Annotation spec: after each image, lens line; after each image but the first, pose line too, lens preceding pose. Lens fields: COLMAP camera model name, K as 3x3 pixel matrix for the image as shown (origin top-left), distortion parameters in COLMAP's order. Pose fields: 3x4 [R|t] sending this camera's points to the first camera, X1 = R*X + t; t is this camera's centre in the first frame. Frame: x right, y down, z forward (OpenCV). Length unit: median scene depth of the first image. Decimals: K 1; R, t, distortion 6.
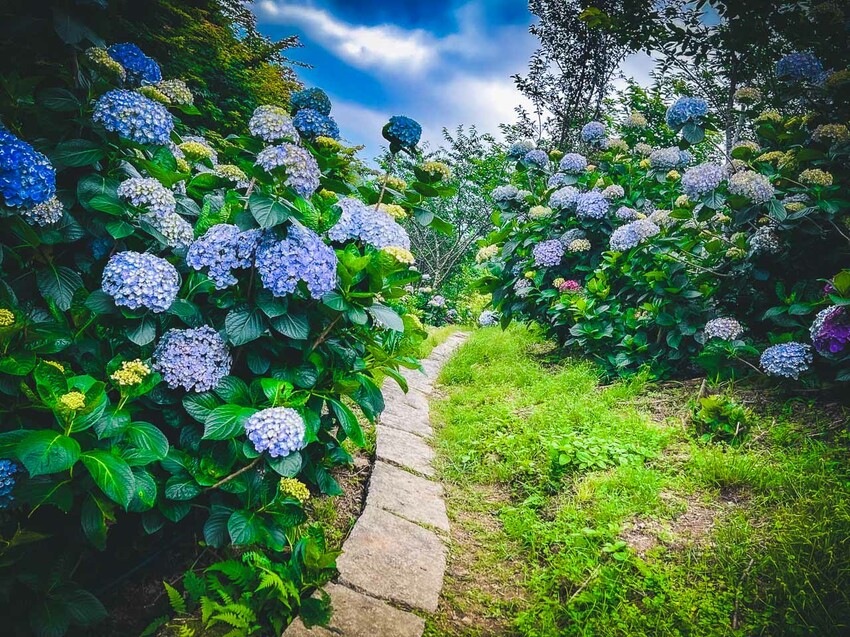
lens RADIAL K [[839.3, 0, 425.0], [0, 839.3, 318.5], [0, 0, 1]] dist [0.111211, -0.253798]
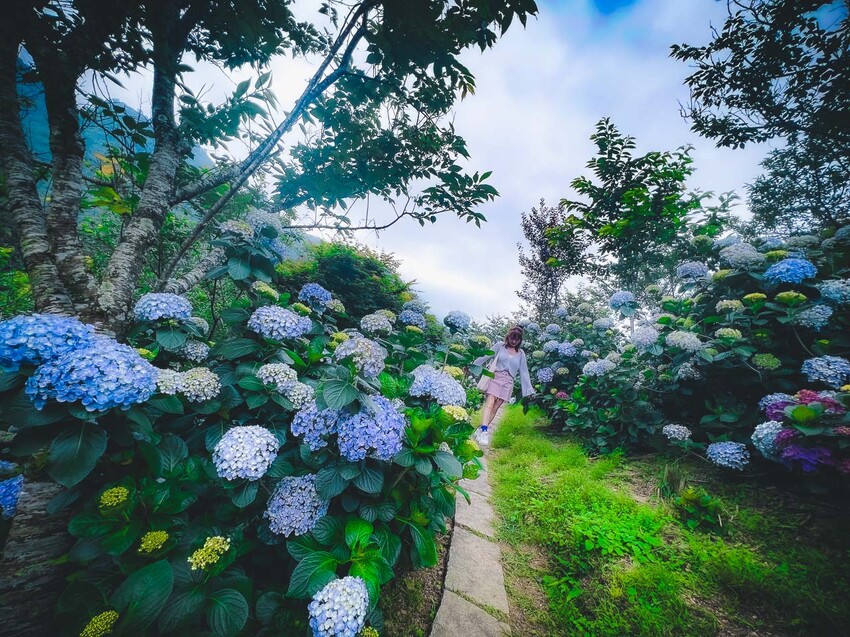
lens RADIAL K [[340.9, 0, 424.7], [0, 340.9, 313.2], [0, 0, 1]] dist [-0.000624, -0.000078]
pose [[0.985698, -0.059728, -0.157583, 0.008926], [0.021867, 0.972511, -0.231827, -0.065703], [0.167098, 0.225065, 0.959908, 0.282830]]
